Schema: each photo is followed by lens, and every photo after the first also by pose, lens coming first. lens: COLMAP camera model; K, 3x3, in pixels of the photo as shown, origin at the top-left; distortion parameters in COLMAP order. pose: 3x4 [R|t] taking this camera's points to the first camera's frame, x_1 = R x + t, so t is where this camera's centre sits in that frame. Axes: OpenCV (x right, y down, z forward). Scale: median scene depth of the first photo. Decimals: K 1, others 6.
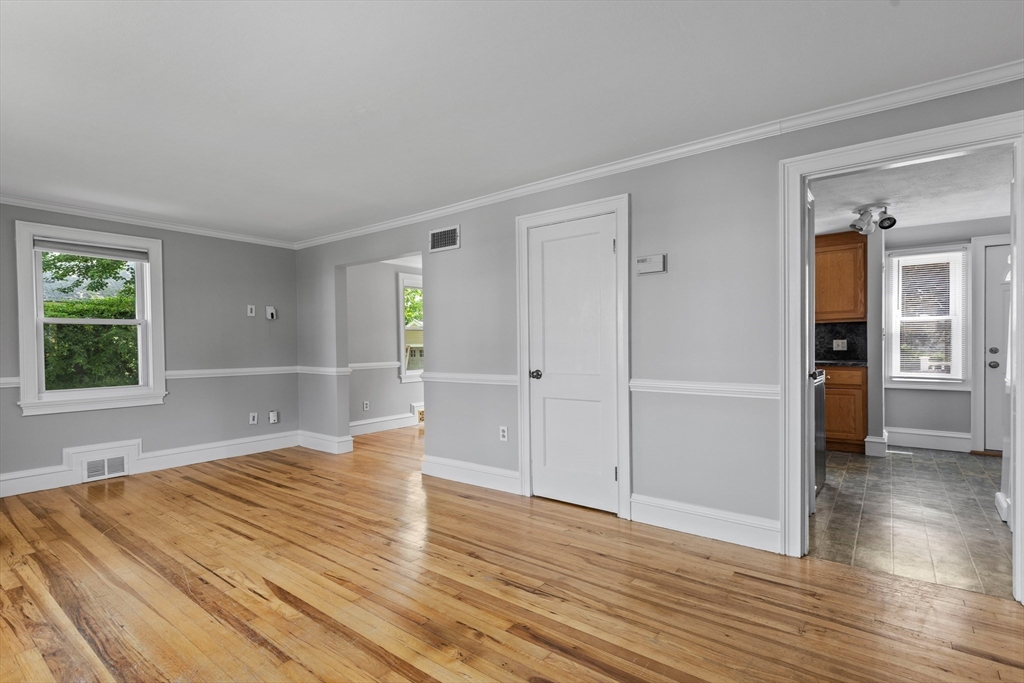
lens RADIAL K [[456.8, 0, 534.5], [0, 456.8, 352.0], [0, 0, 1]] dist [0.003876, 0.000424]
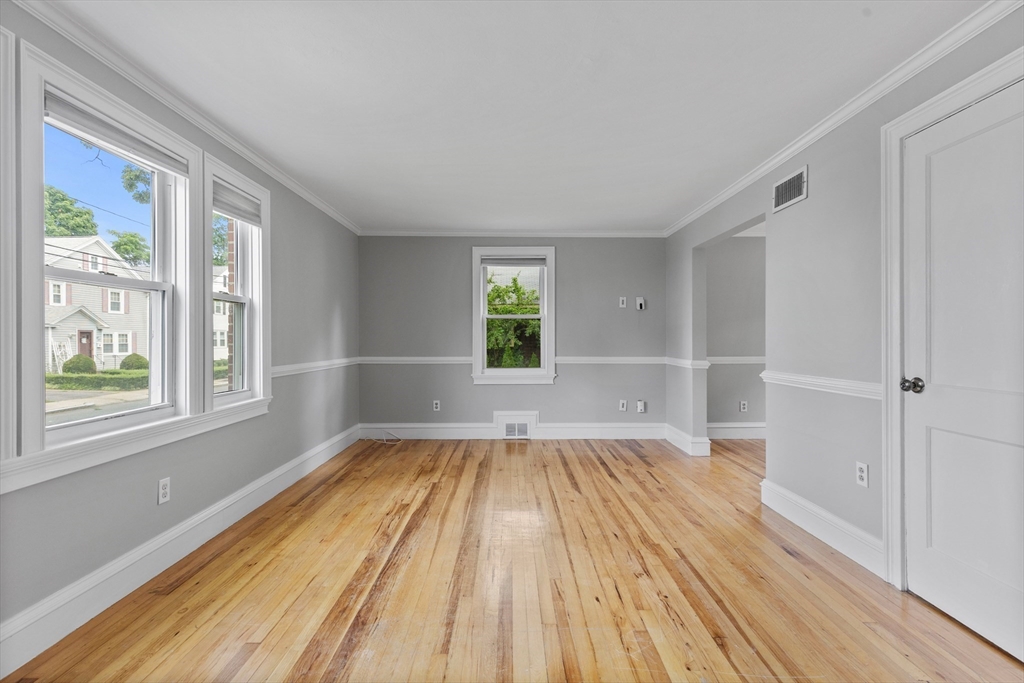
lens RADIAL K [[484.3, 0, 548.0], [0, 484.3, 341.9], [0, 0, 1]] dist [0.005039, -0.000129]
pose [[0.627891, 0.013070, -0.778191, 0.190076], [-0.016540, 0.999857, 0.003447, -0.000872], [0.778125, 0.010707, 0.628018, 0.241600]]
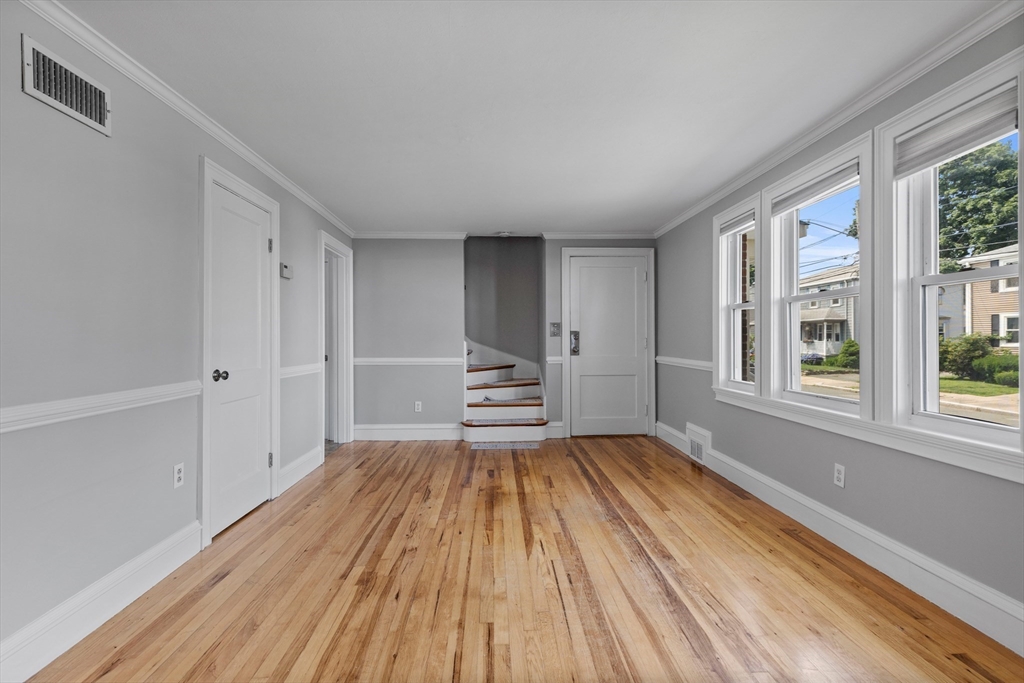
lens RADIAL K [[470.5, 0, 512.0], [0, 470.5, 341.5], [0, 0, 1]] dist [0.003264, -0.000227]
pose [[-0.595551, 0.005415, 0.803300, -0.912961], [0.019178, 0.999788, 0.007478, -0.004477], [-0.803089, 0.019860, -0.595528, 1.057635]]
